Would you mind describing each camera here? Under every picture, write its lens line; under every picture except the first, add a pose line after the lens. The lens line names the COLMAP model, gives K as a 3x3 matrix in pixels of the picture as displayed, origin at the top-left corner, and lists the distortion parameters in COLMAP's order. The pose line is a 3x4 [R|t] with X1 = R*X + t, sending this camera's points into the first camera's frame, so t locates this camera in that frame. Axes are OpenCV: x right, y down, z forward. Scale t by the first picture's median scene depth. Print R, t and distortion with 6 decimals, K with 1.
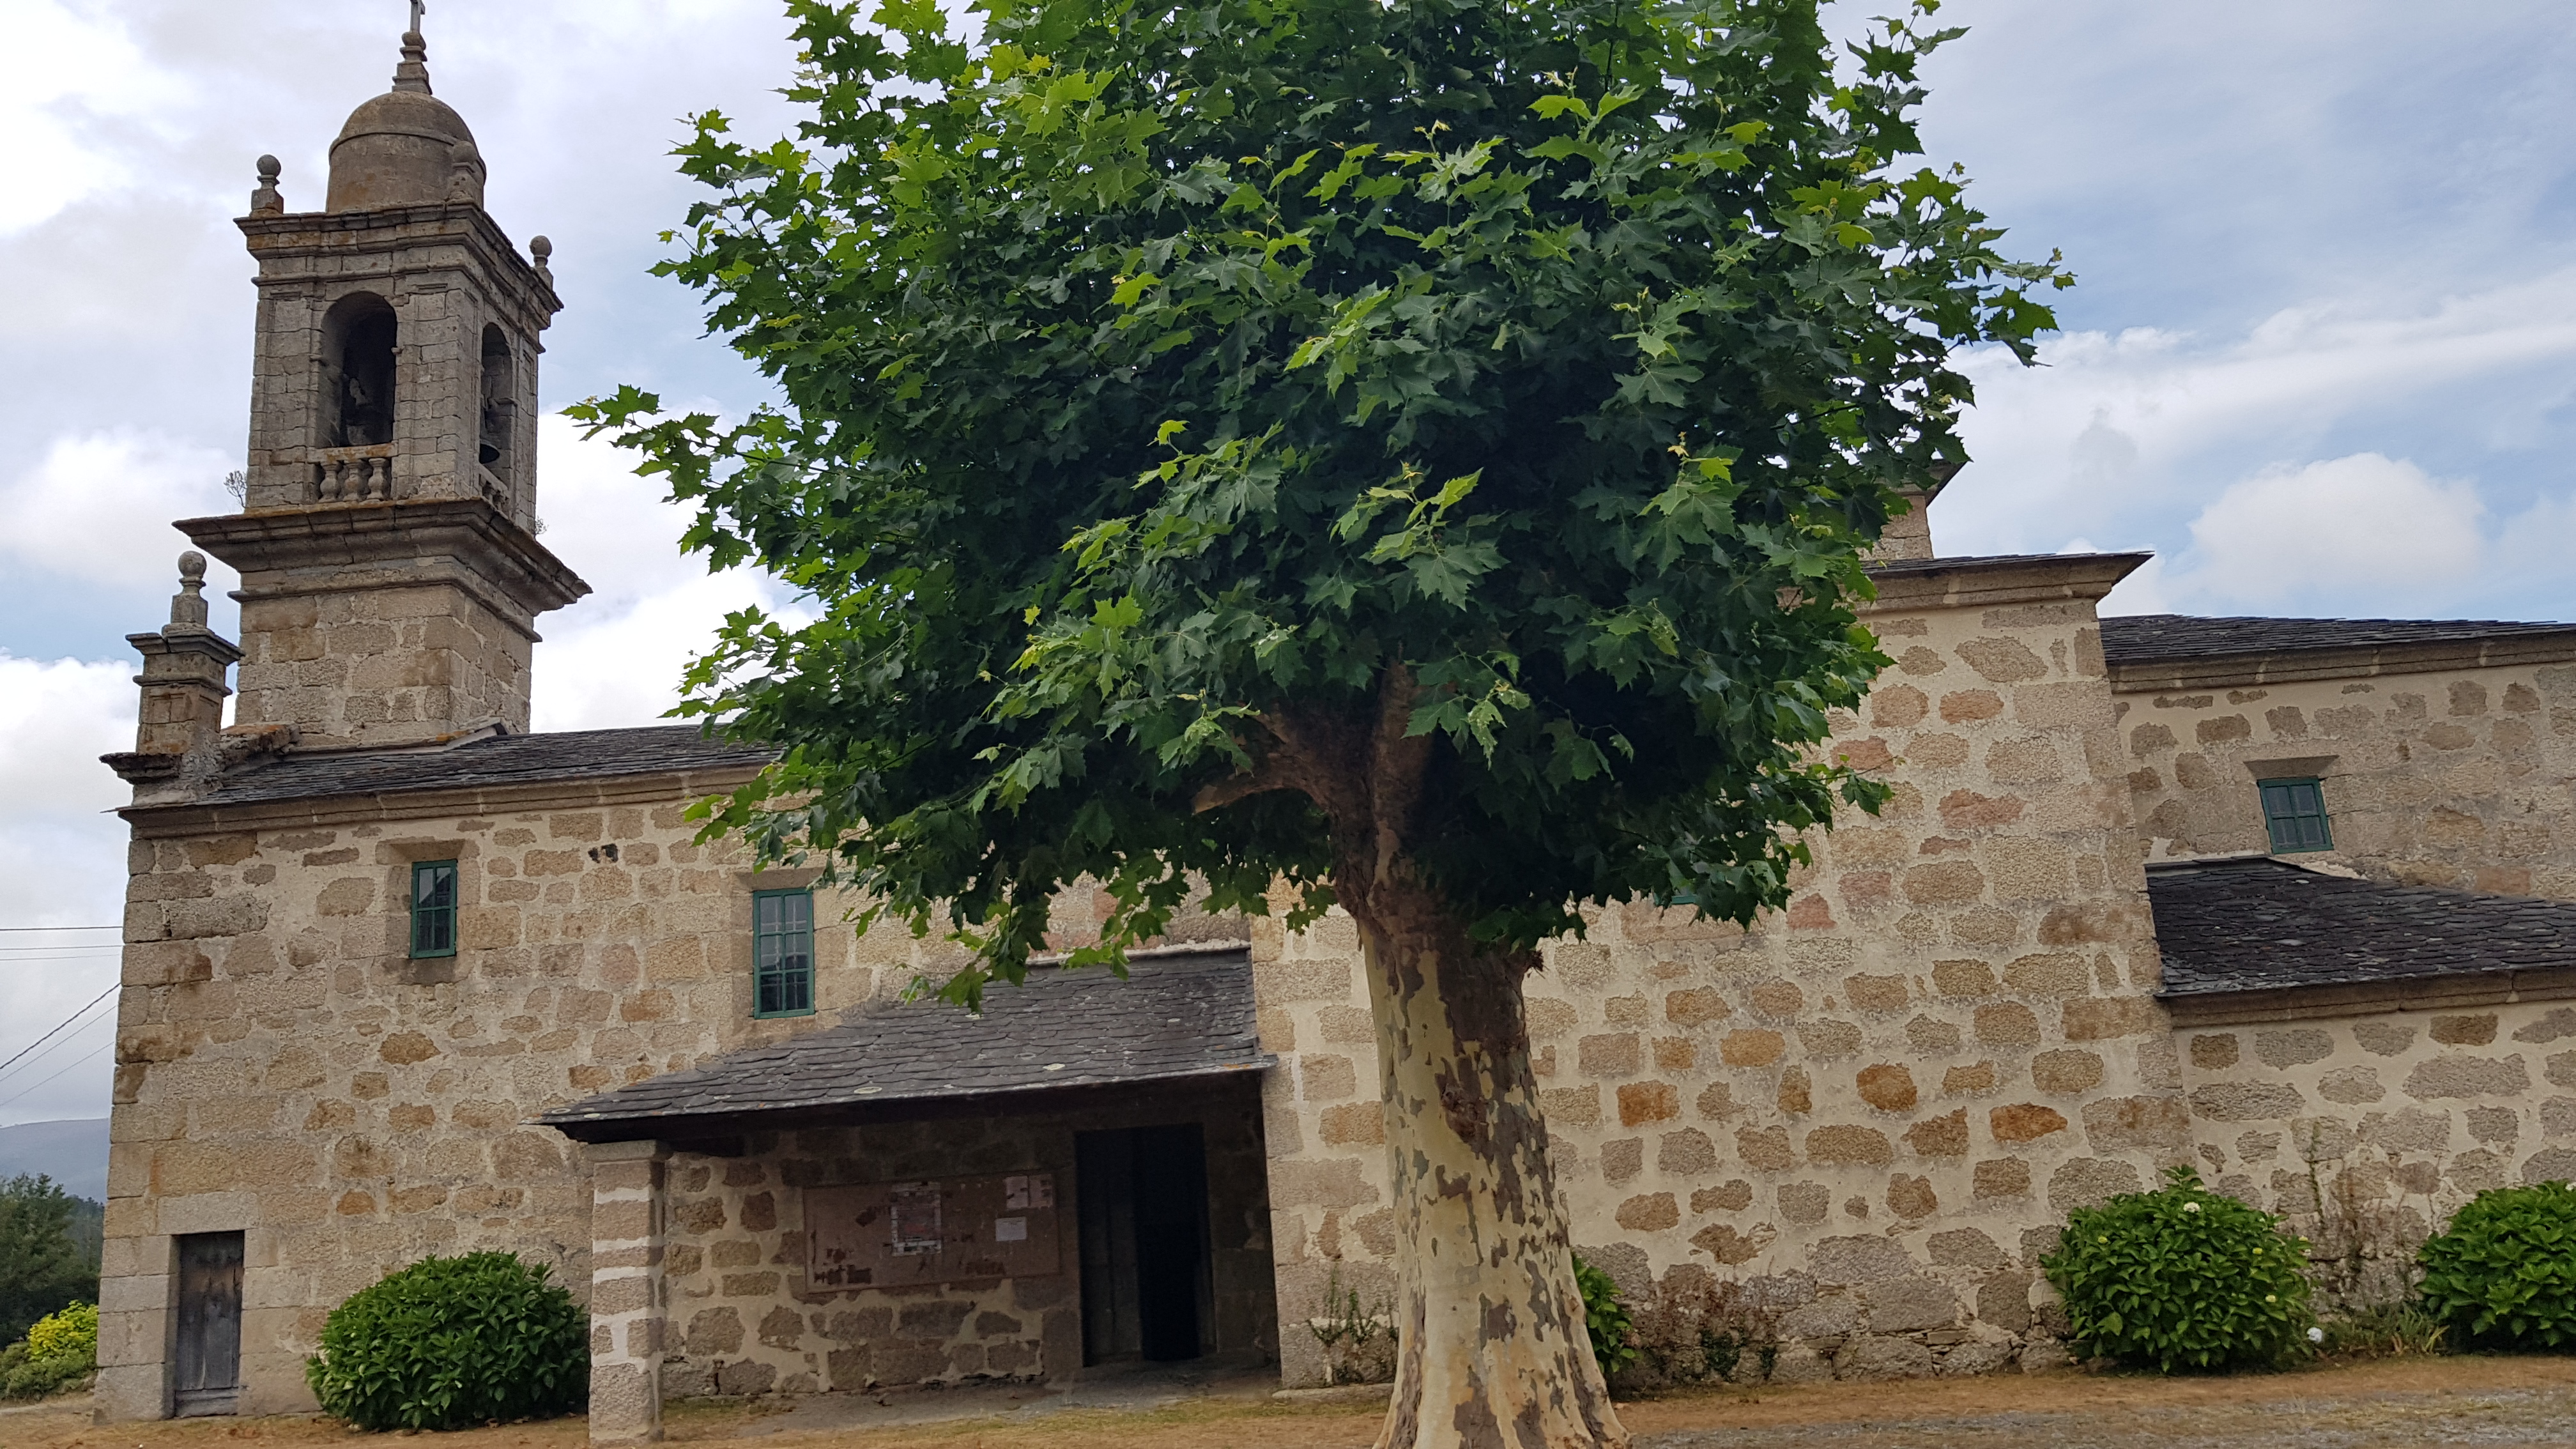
lens RADIAL K [[2007.5, 0, 1288.0], [0, 2007.5, 724.5], [0, 0, 1]] dist [0.055601, -0.117751]
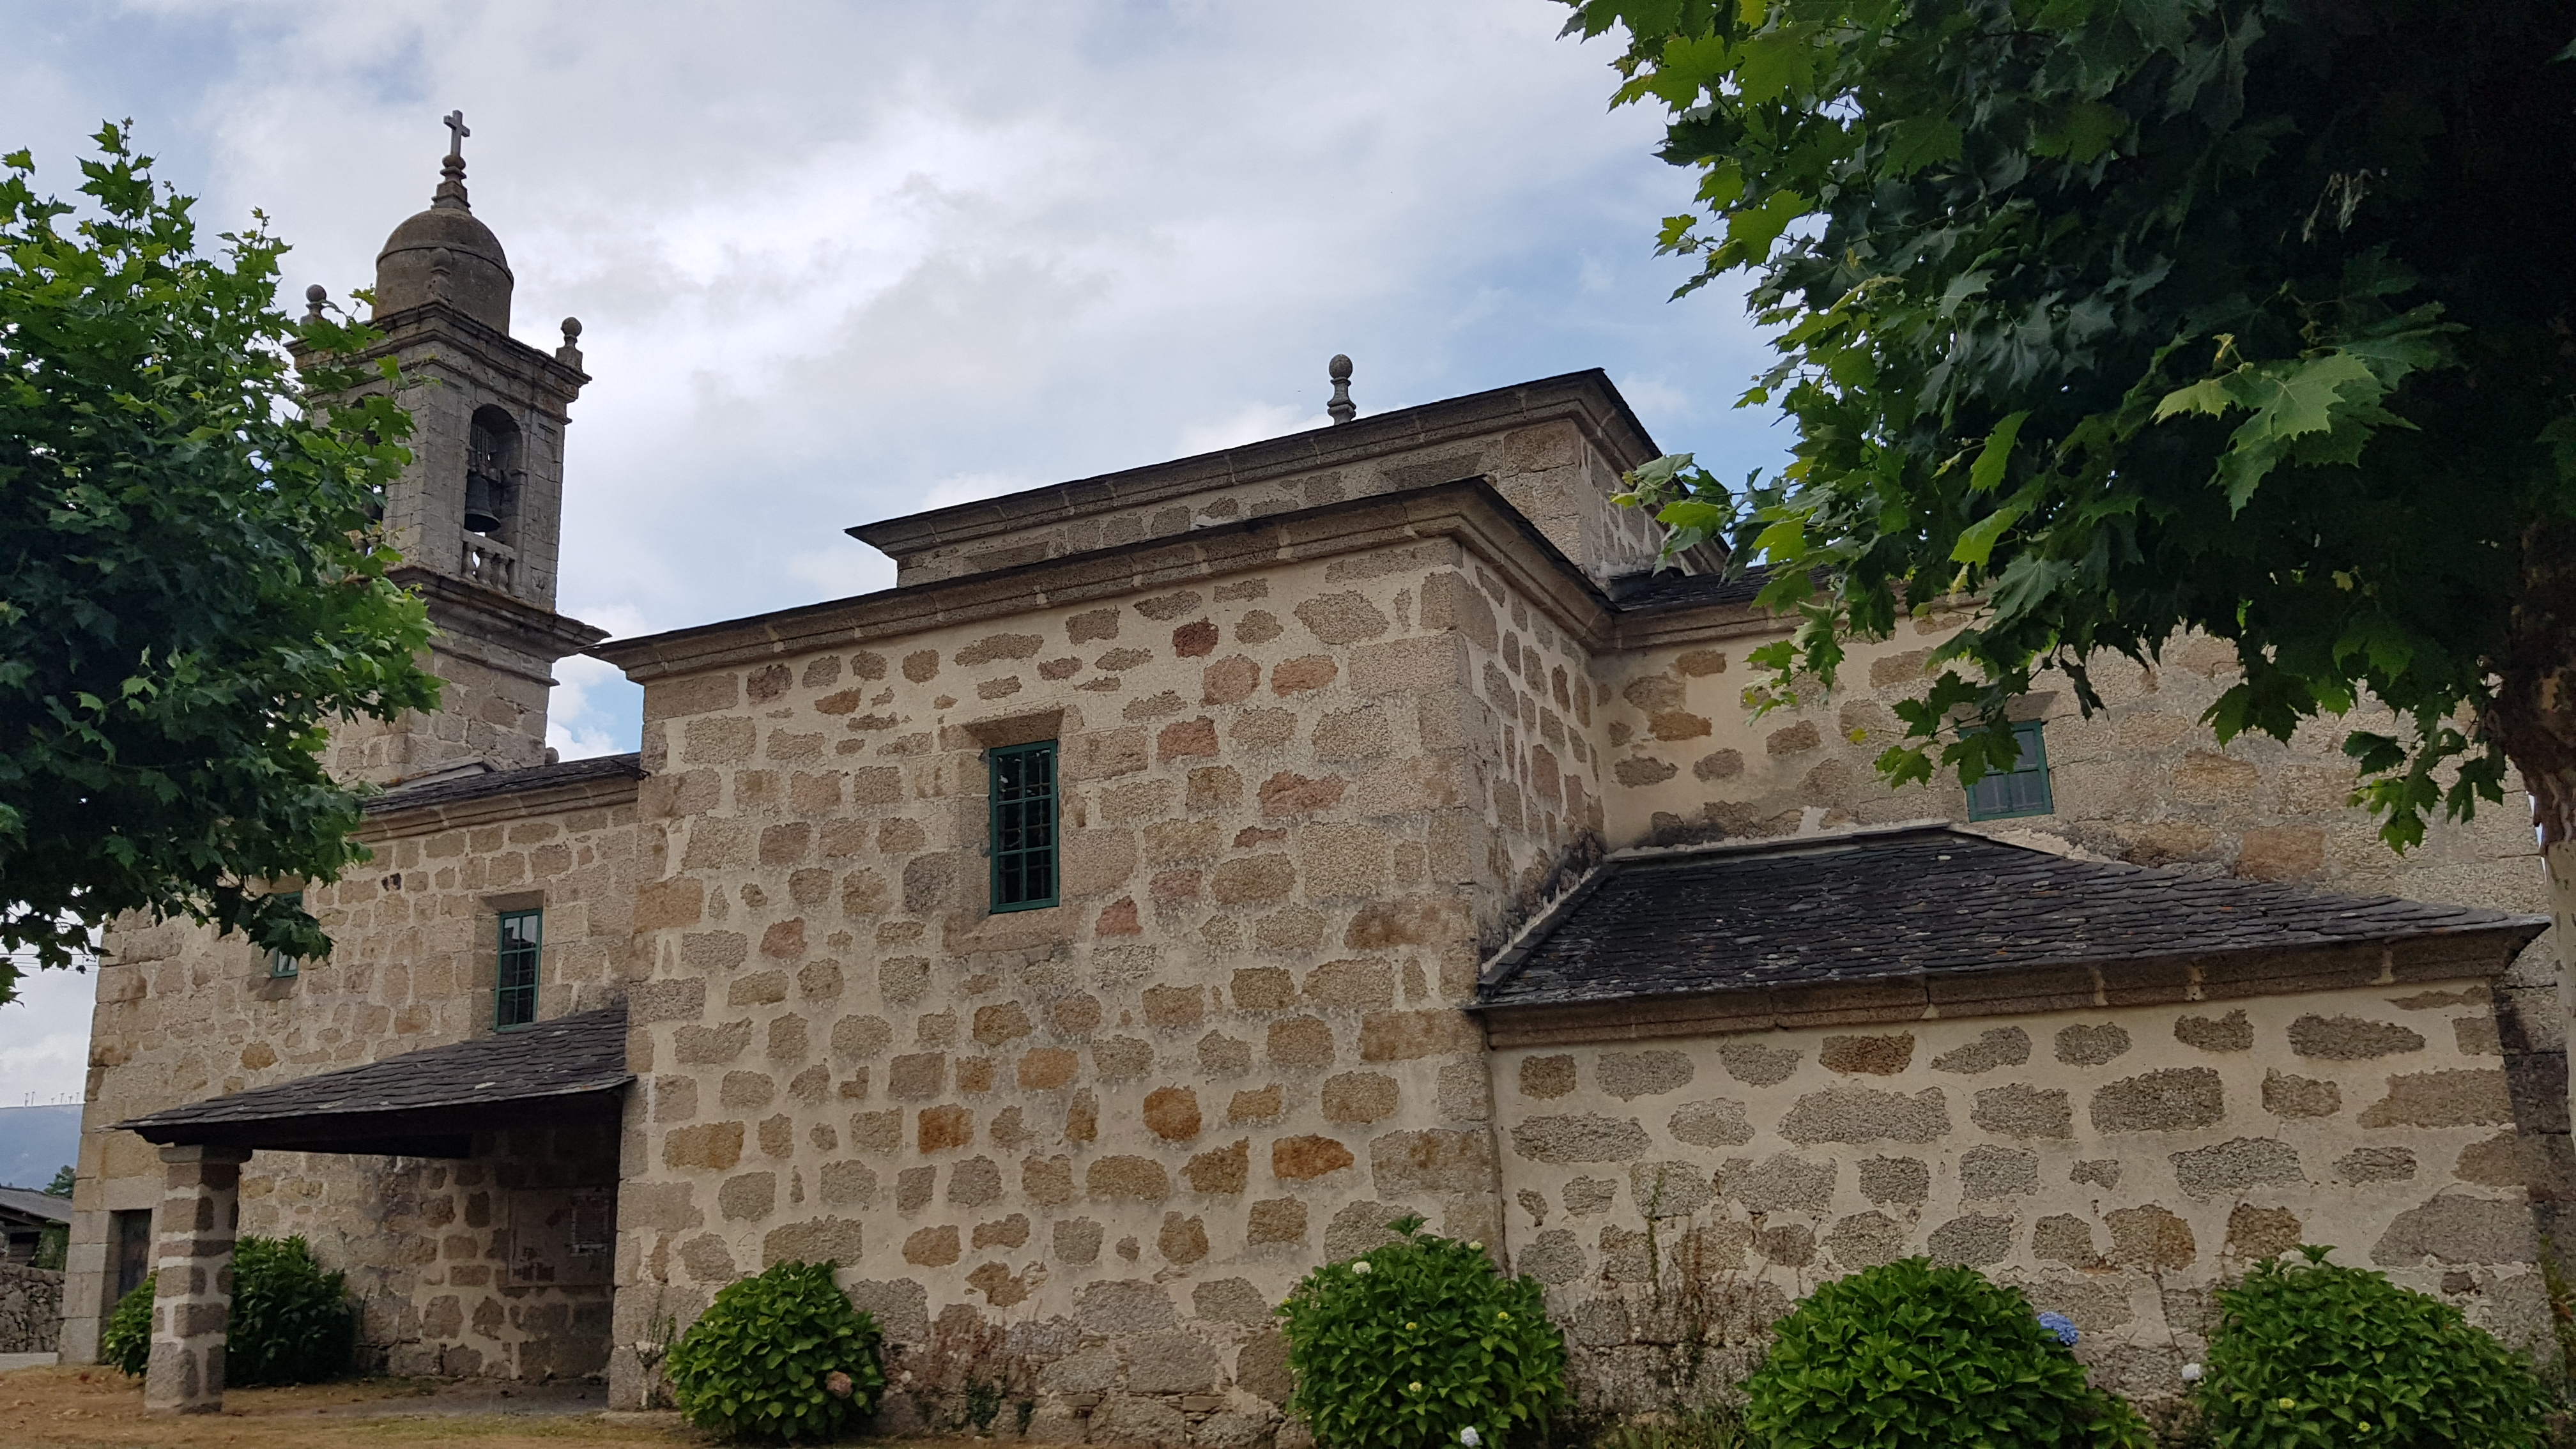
lens RADIAL K [[2021.2, 0, 1288.0], [0, 2021.2, 724.5], [0, 0, 1]] dist [0.106414, -0.191688]
pose [[0.913313, -0.059346, -0.402912, 0.693955], [0.063621, 0.997970, -0.002778, 0.014522], [0.402259, -0.023097, 0.915235, 0.203599]]
